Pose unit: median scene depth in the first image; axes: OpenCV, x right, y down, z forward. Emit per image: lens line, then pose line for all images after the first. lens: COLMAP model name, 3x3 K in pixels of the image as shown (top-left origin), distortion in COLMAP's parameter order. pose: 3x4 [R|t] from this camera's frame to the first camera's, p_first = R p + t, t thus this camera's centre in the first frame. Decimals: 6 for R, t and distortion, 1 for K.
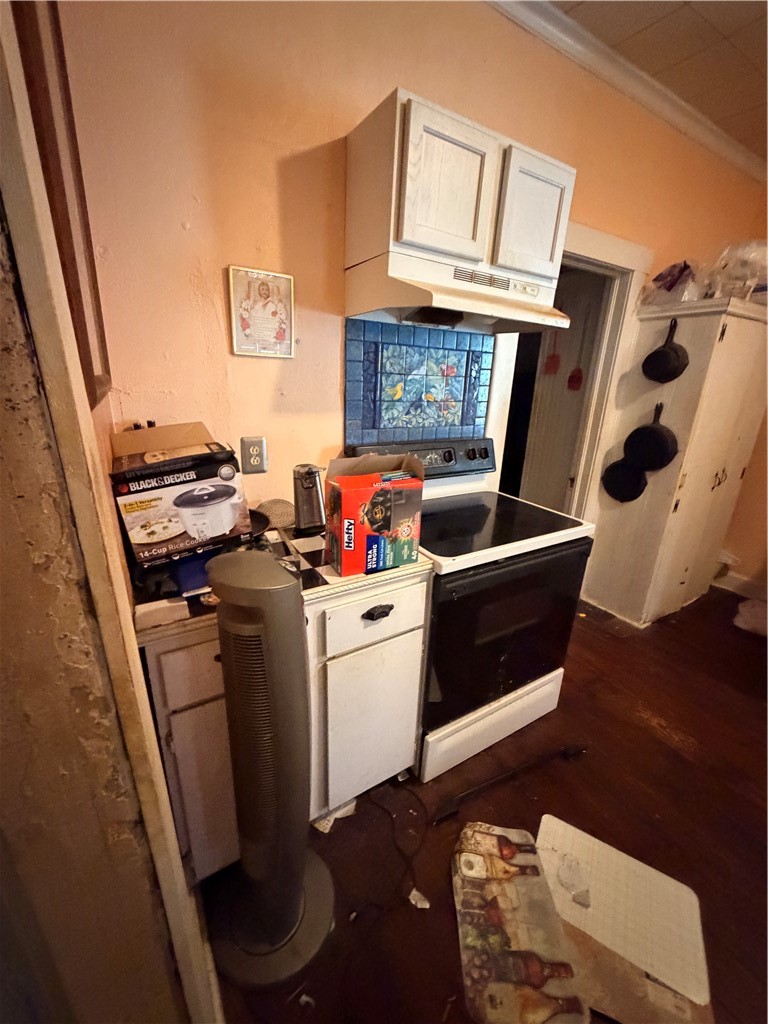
lens RADIAL K [[407.8, 0, 381.2], [0, 407.8, 510.1], [0, 0, 1]] dist [0.000158, -0.000369]
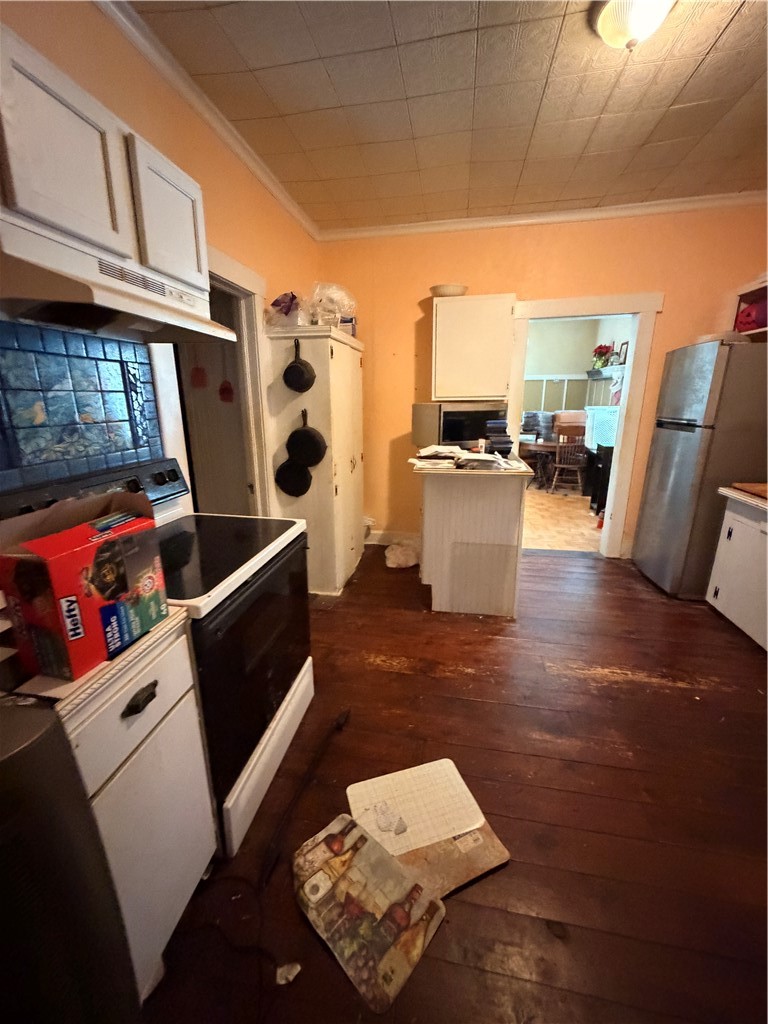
lens RADIAL K [[407.8, 0, 381.2], [0, 407.8, 510.1], [0, 0, 1]] dist [0.000158, -0.000369]
pose [[0.658560, -0.234280, 0.715130, -0.154974], [0.255019, 0.963553, 0.080819, -0.032533], [-0.708000, 0.129148, 0.694303, 0.097581]]
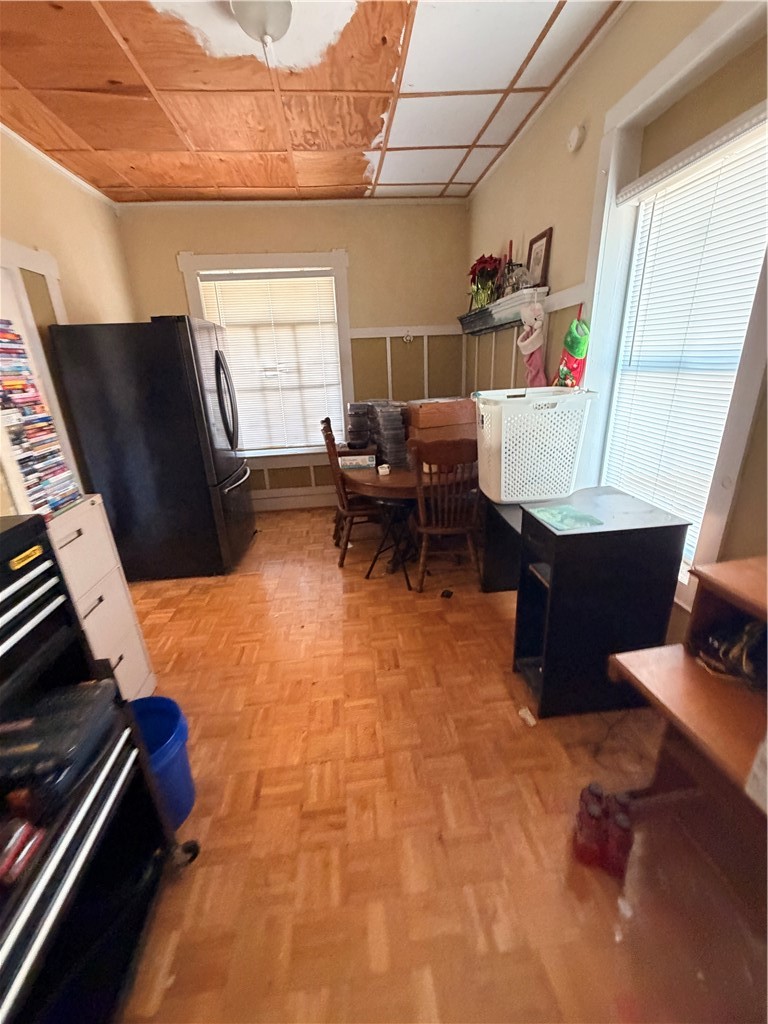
lens RADIAL K [[407.8, 0, 381.2], [0, 407.8, 510.1], [0, 0, 1]] dist [0.000158, -0.000369]
pose [[0.413892, -0.349176, 0.840696, 2.372354], [0.331221, 0.917975, 0.218206, -0.207596], [-0.847930, 0.188142, 0.495597, 0.847173]]
